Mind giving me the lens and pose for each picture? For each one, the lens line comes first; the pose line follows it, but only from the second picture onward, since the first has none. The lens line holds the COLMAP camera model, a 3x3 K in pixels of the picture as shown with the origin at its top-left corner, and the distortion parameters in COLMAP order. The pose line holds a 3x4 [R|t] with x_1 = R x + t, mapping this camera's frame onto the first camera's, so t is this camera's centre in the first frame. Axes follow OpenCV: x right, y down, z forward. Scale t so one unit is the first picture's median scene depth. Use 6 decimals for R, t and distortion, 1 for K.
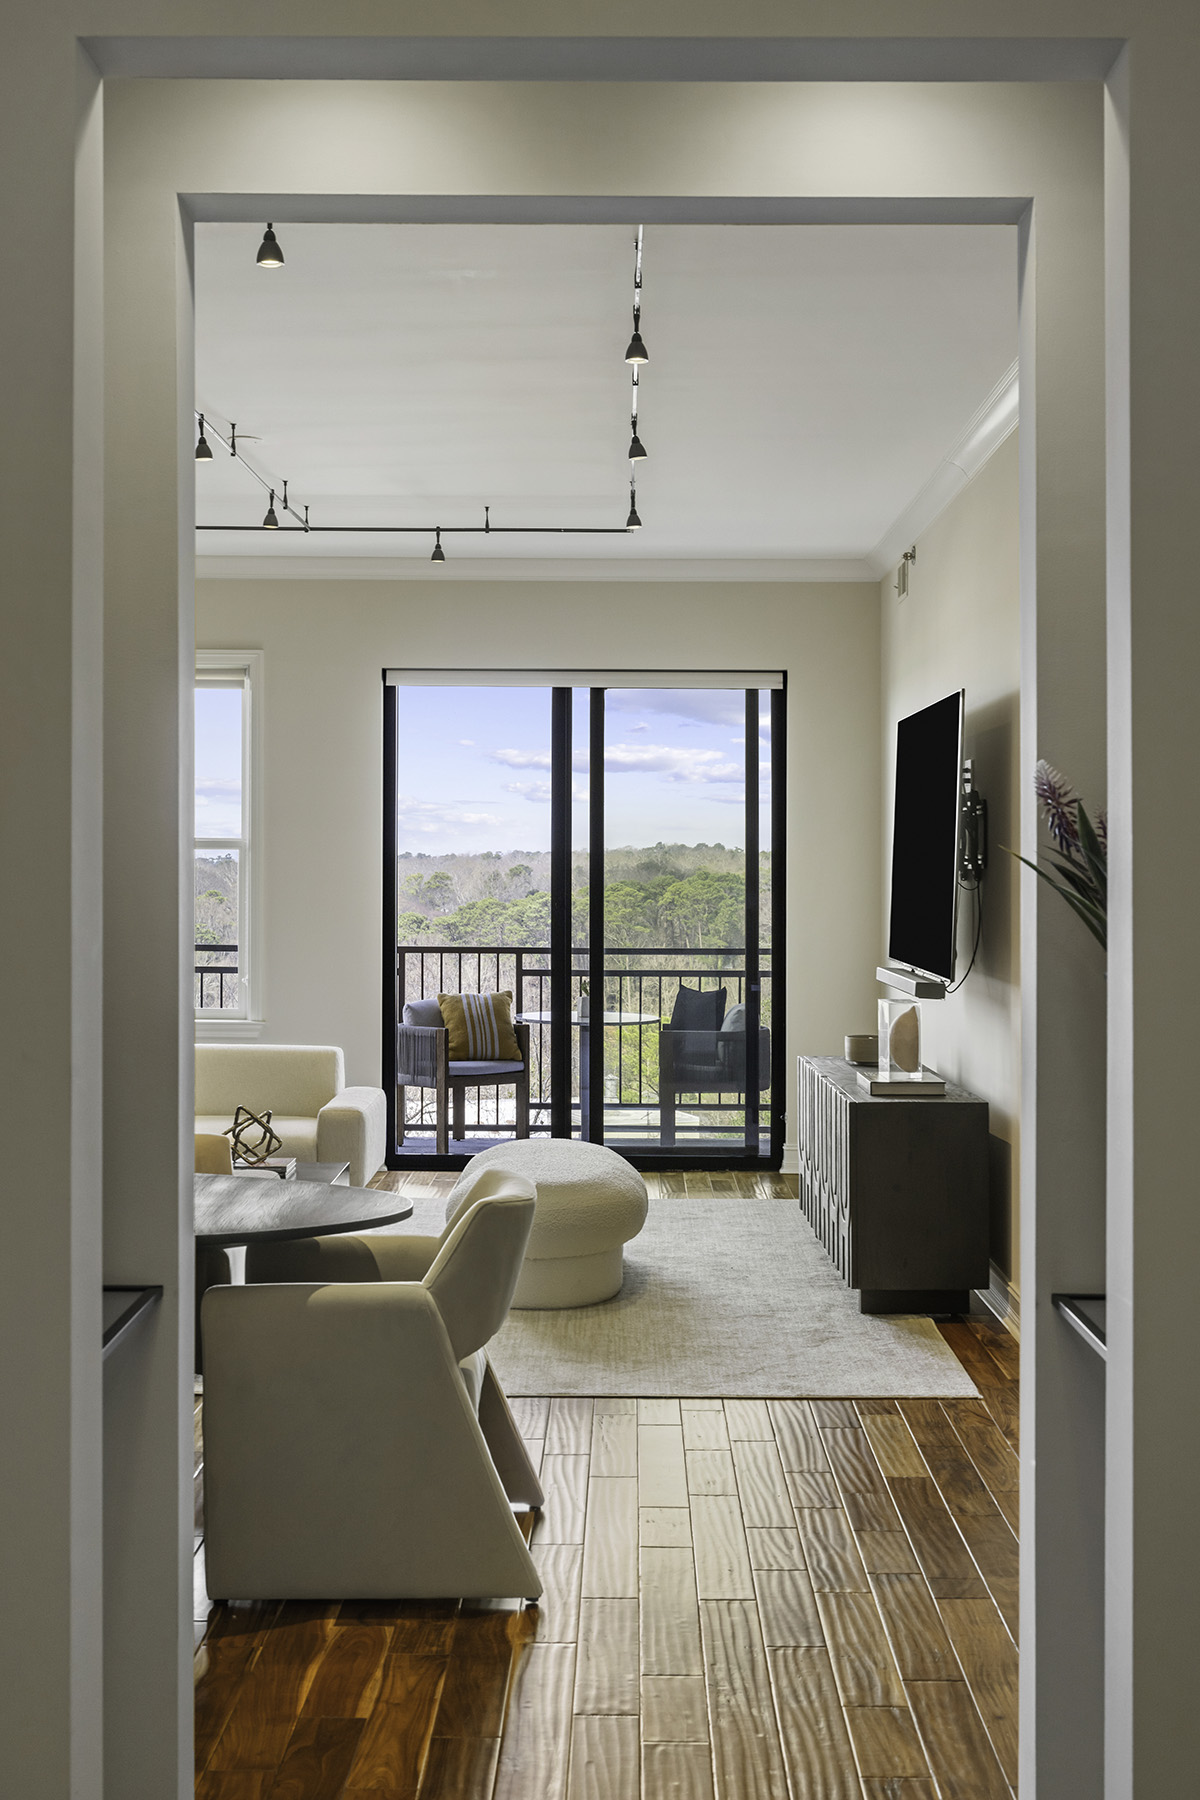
lens RADIAL K [[2243.9, 0, 617.9], [0, 2243.9, 885.0], [0, 0, 1]] dist [-0.003463, 0.000000]
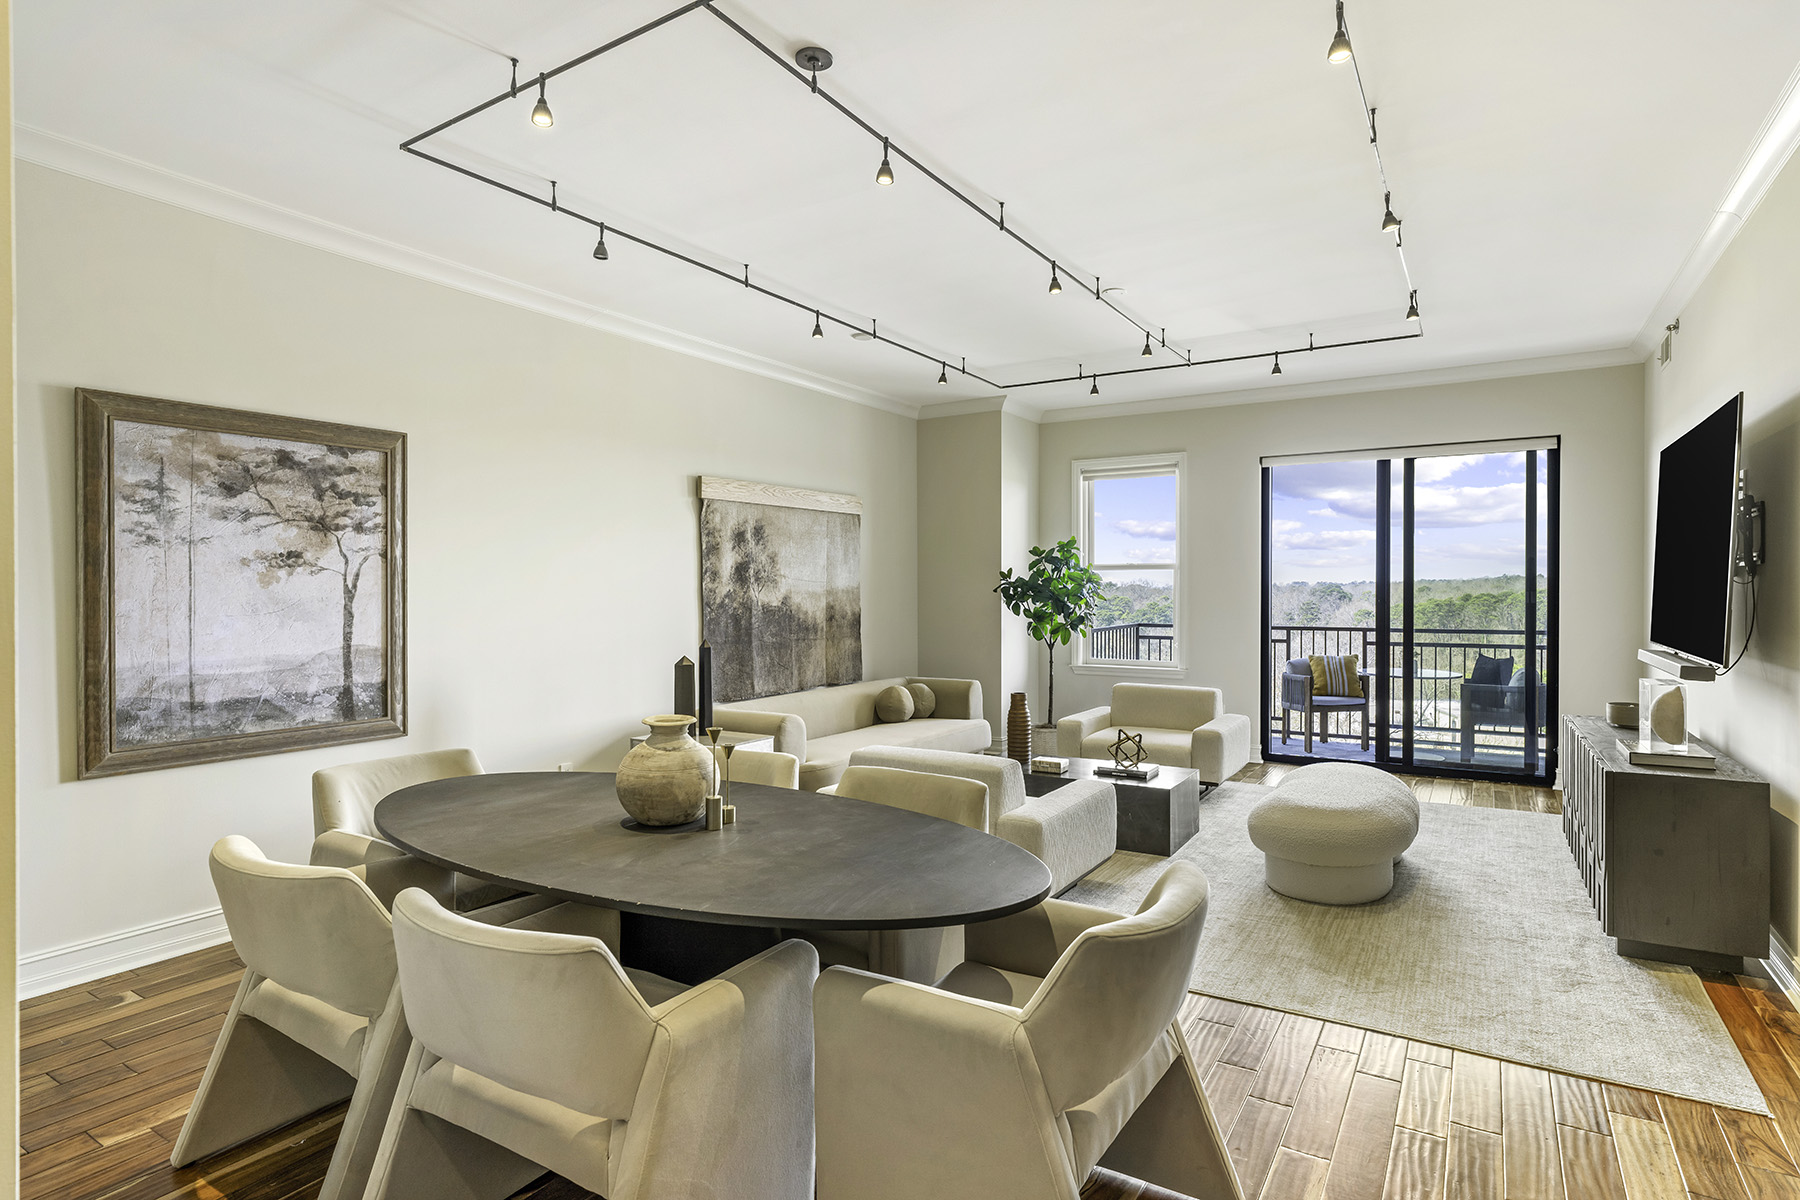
lens RADIAL K [[945.6, 0, 890.6], [0, 945.6, 612.7], [0, 0, 1]] dist [-0.011424, 0.004089]
pose [[0.847690, 0.003859, -0.530478, 0.032928], [0.004864, 0.999875, 0.015045, 0.005509], [0.530469, -0.015333, 0.847565, 0.276252]]
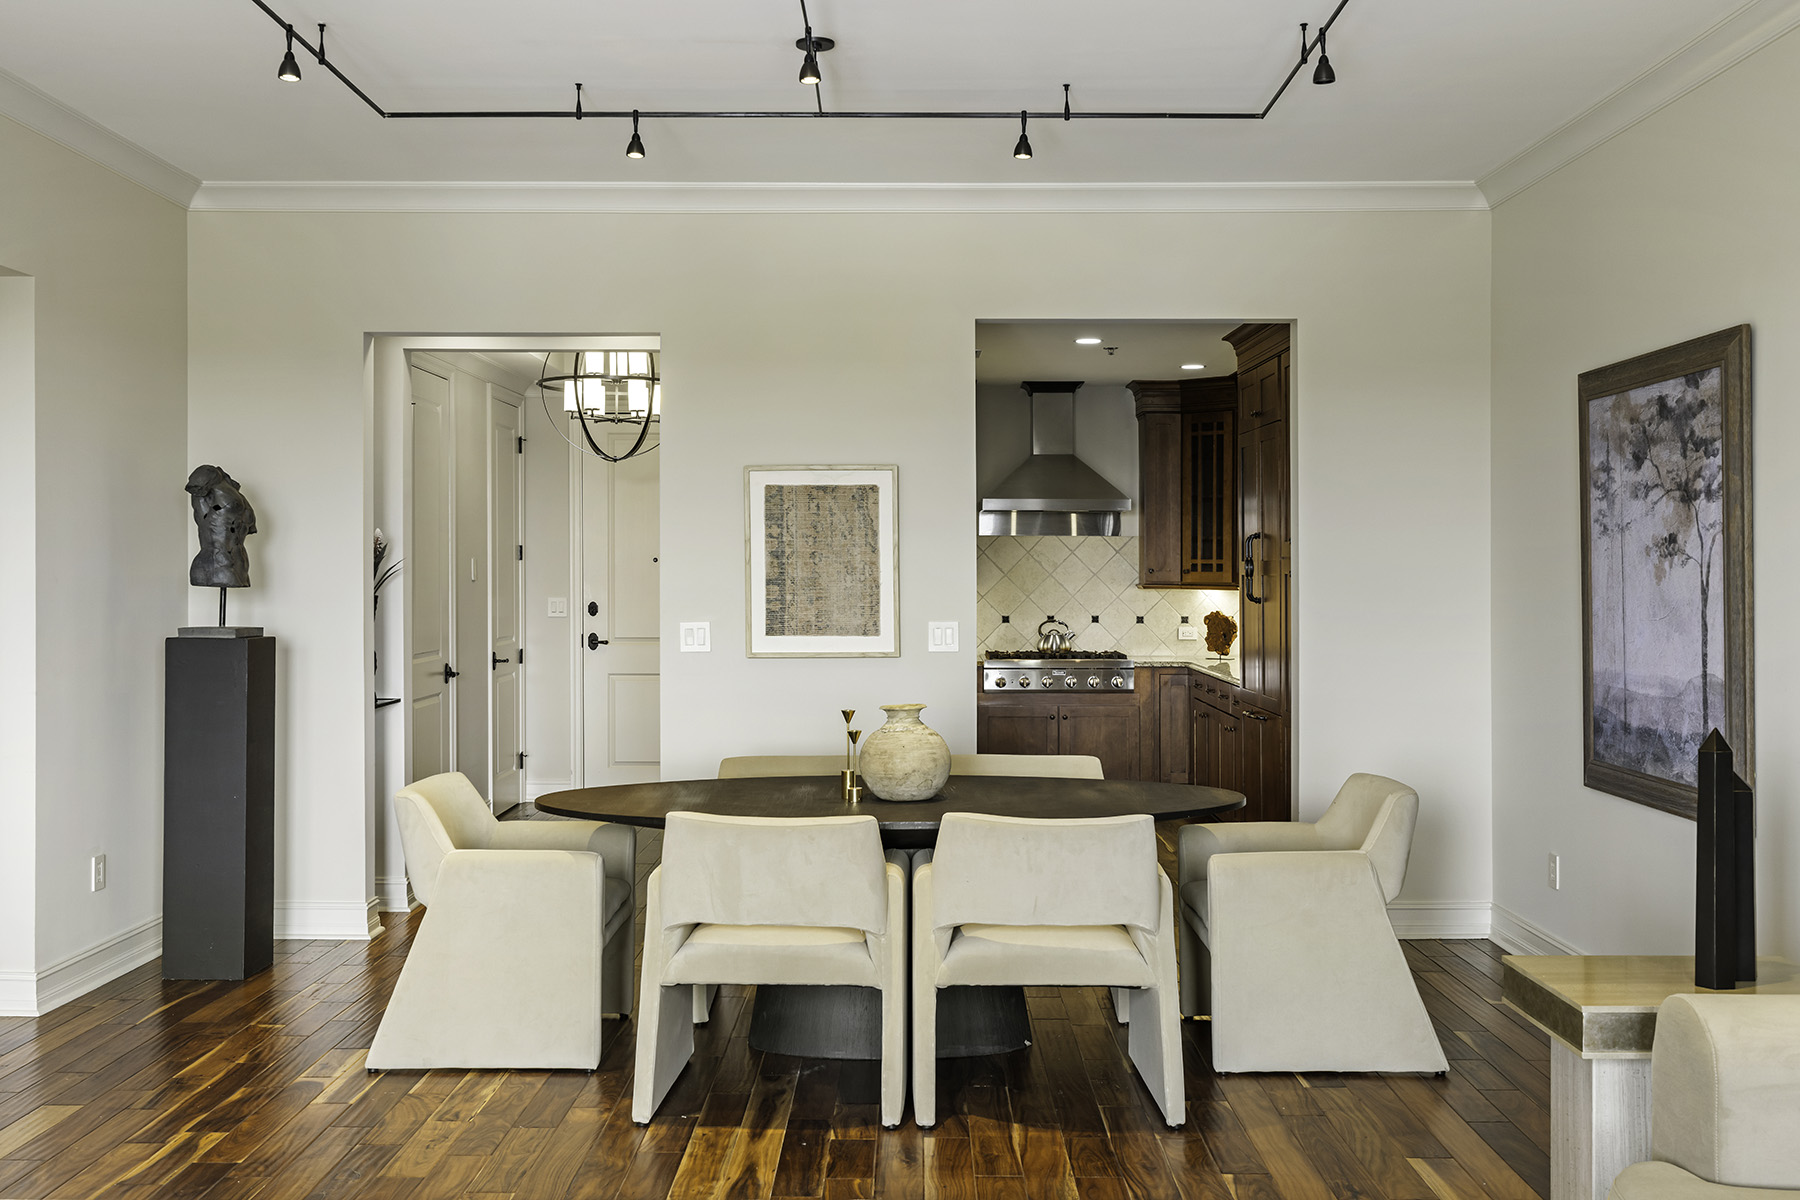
lens RADIAL K [[1759.0, 0, 892.8], [0, 1759.0, 577.6], [0, 0, 1]] dist [-0.011908, 0.000000]
pose [[-0.999962, -0.007941, 0.003583, -0.145179], [-0.007908, 0.999928, 0.009021, -0.004592], [-0.003655, 0.008992, -0.999953, 0.961815]]
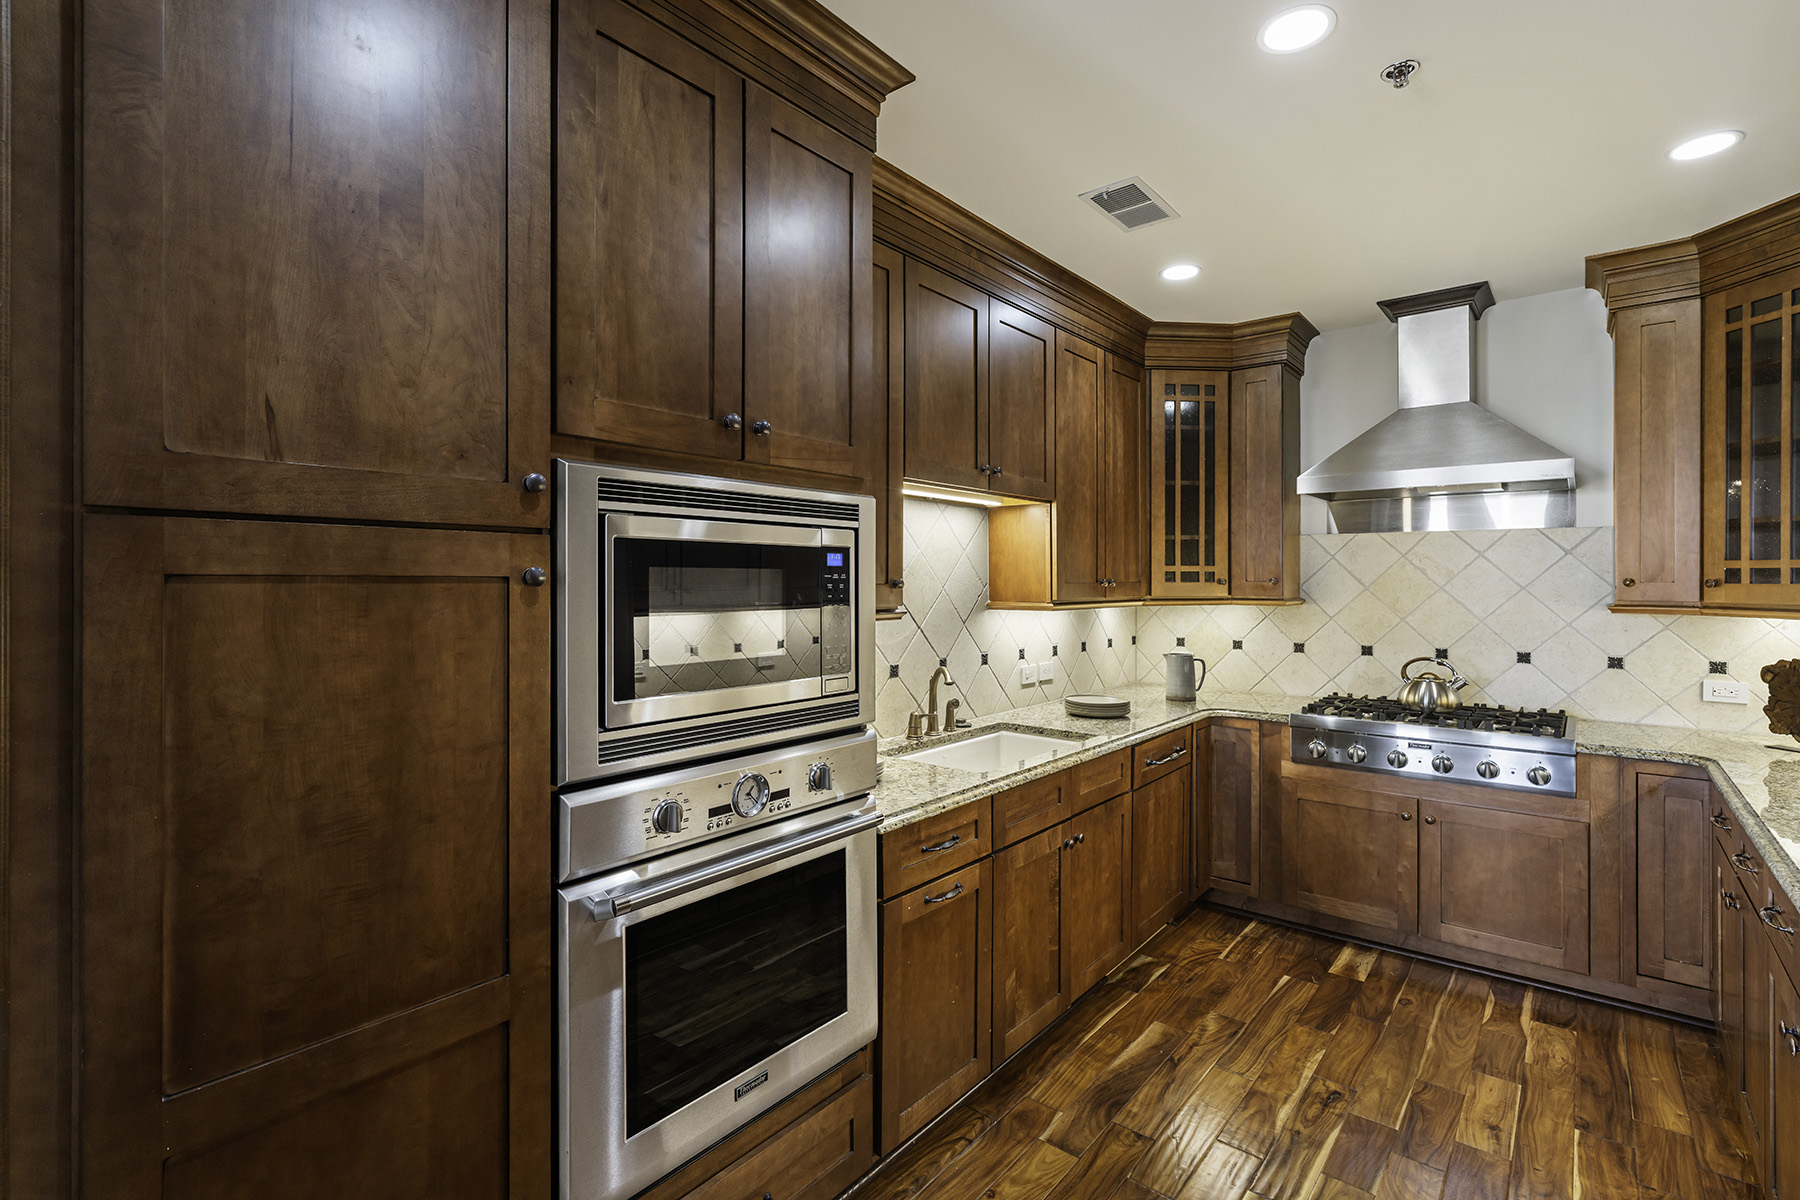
lens RADIAL K [[820.9, 0, 902.7], [0, 820.9, 579.2], [0, 0, 1]] dist [-0.000870, -0.001292]
pose [[-0.774234, -0.009143, 0.632833, -0.278996], [-0.006753, 0.999958, 0.006185, -0.001431], [-0.632863, 0.000515, -0.774264, 0.295666]]
